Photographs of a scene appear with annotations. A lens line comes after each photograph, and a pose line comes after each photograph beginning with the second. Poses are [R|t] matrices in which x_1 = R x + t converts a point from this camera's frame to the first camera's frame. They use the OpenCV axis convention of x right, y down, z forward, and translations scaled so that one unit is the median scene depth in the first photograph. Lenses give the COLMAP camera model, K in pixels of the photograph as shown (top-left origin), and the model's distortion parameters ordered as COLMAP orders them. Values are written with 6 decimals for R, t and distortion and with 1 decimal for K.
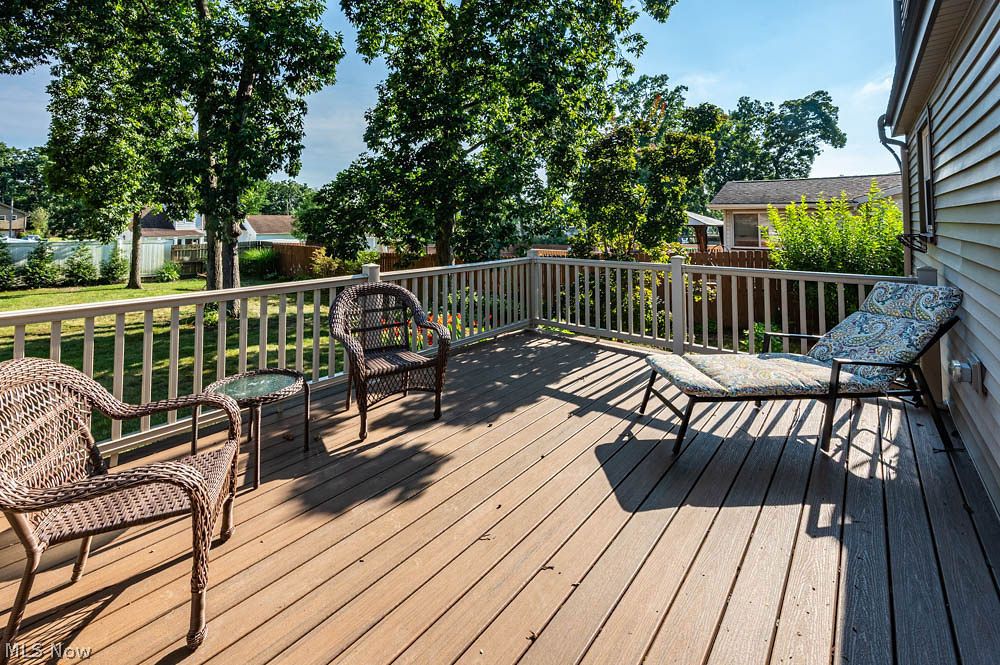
lens RADIAL K [[410.4, 0, 500.9], [0, 410.4, 231.6], [0, 0, 1]] dist [-0.002214, -0.000040]
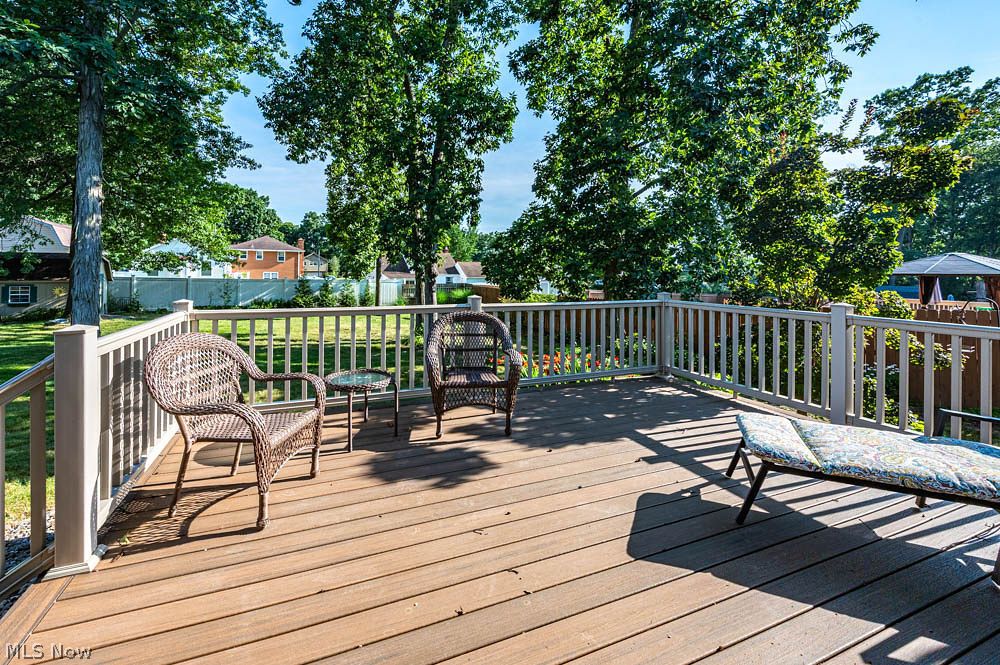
lens RADIAL K [[415.6, 0, 553.0], [0, 415.6, 299.8], [0, 0, 1]] dist [-0.000397, -0.000053]
pose [[0.897668, 0.032879, -0.439443, 0.232912], [-0.016910, 0.999048, 0.040206, 0.024142], [0.440347, -0.028661, 0.897370, 0.033017]]
